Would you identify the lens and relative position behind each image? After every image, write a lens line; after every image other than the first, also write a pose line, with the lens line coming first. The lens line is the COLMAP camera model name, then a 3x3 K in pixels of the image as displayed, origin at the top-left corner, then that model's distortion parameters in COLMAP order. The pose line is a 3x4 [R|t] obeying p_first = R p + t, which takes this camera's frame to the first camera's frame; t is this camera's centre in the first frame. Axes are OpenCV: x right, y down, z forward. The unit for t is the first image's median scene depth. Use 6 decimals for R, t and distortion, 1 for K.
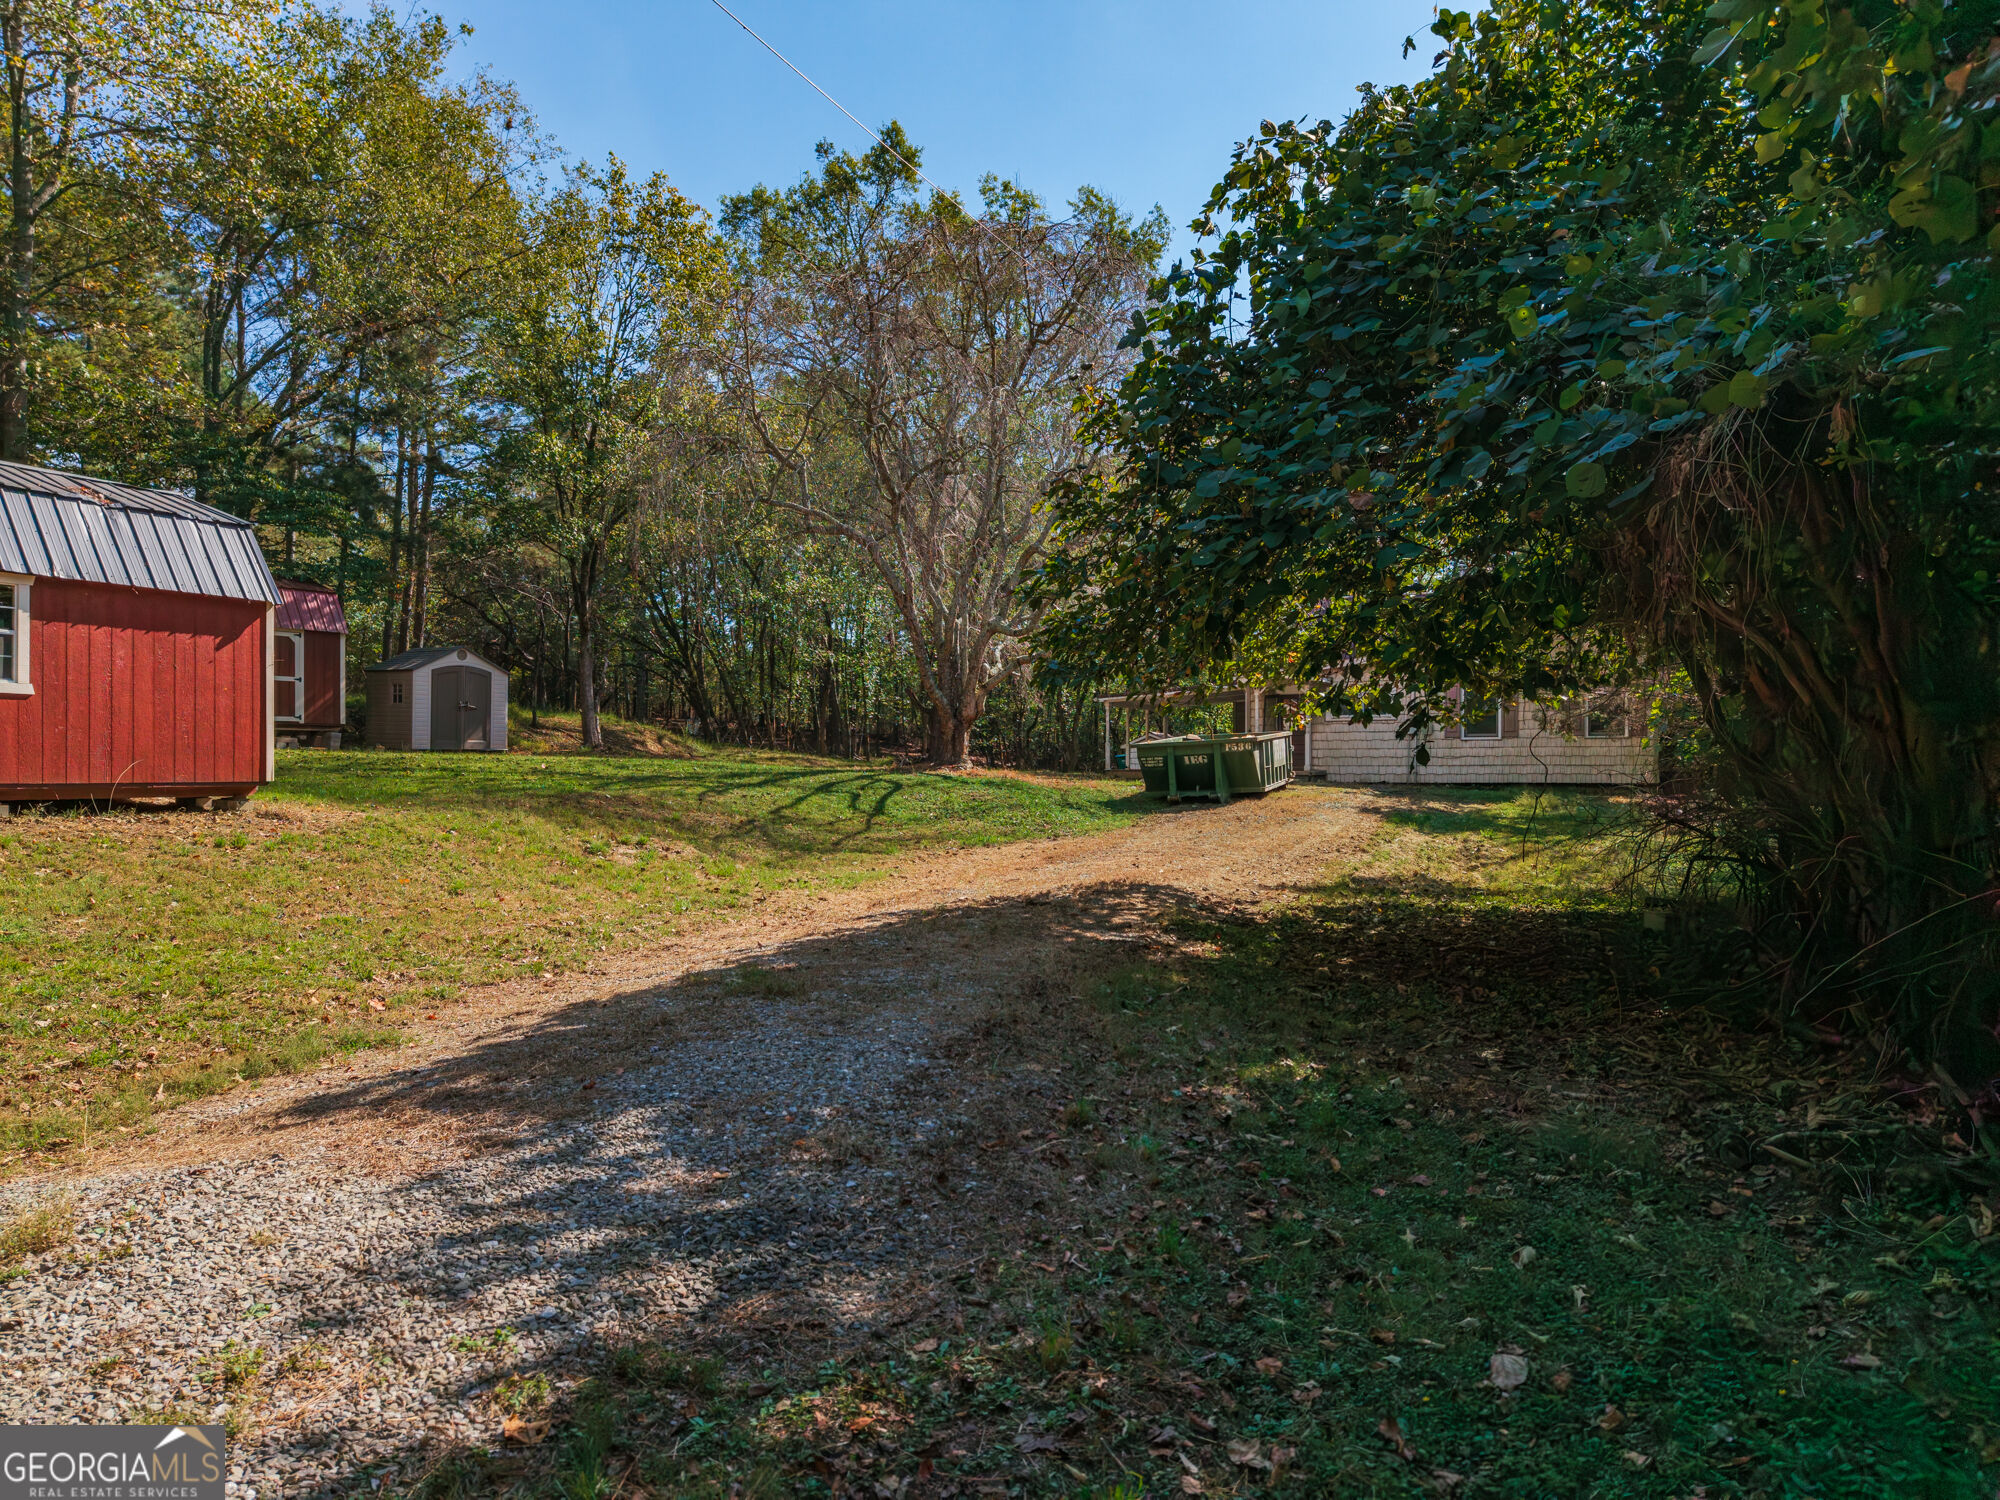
lens RADIAL K [[1336.3, 0, 1000.0], [0, 1336.3, 750.0], [0, 0, 1]] dist [-0.001371, -0.004060]
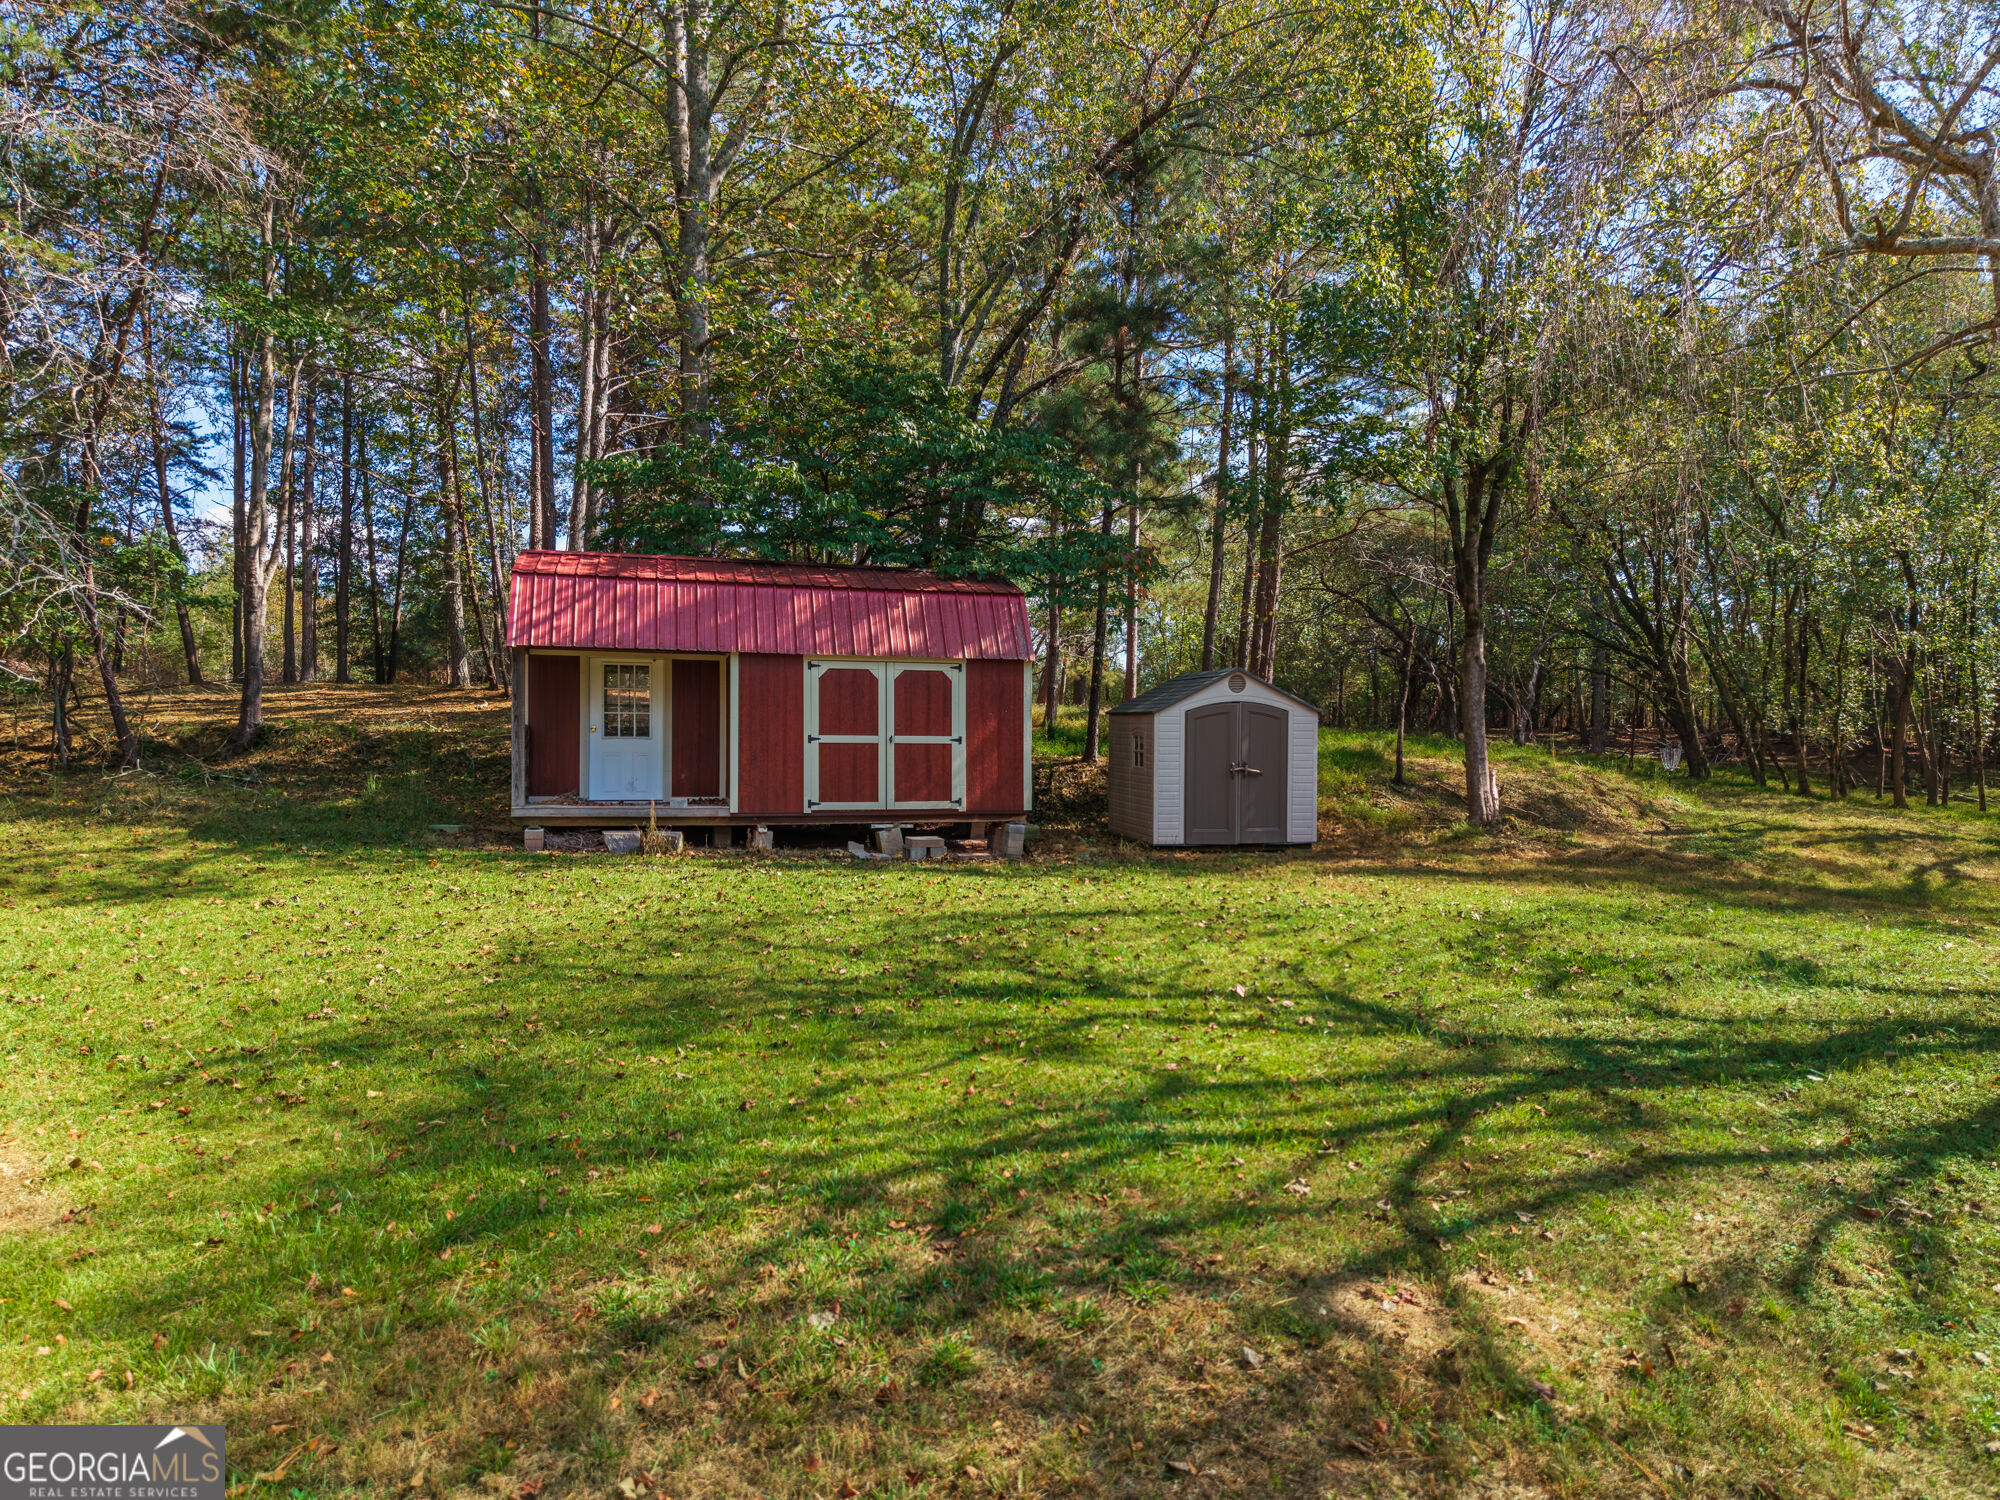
lens RADIAL K [[1336.3, 0, 1000.0], [0, 1336.3, 750.0], [0, 0, 1]] dist [-0.001371, -0.004060]
pose [[0.767830, -0.003002, -0.640647, -0.055635], [0.005440, 0.999984, 0.001834, -0.023468], [0.640631, -0.004893, 0.767833, 0.257921]]
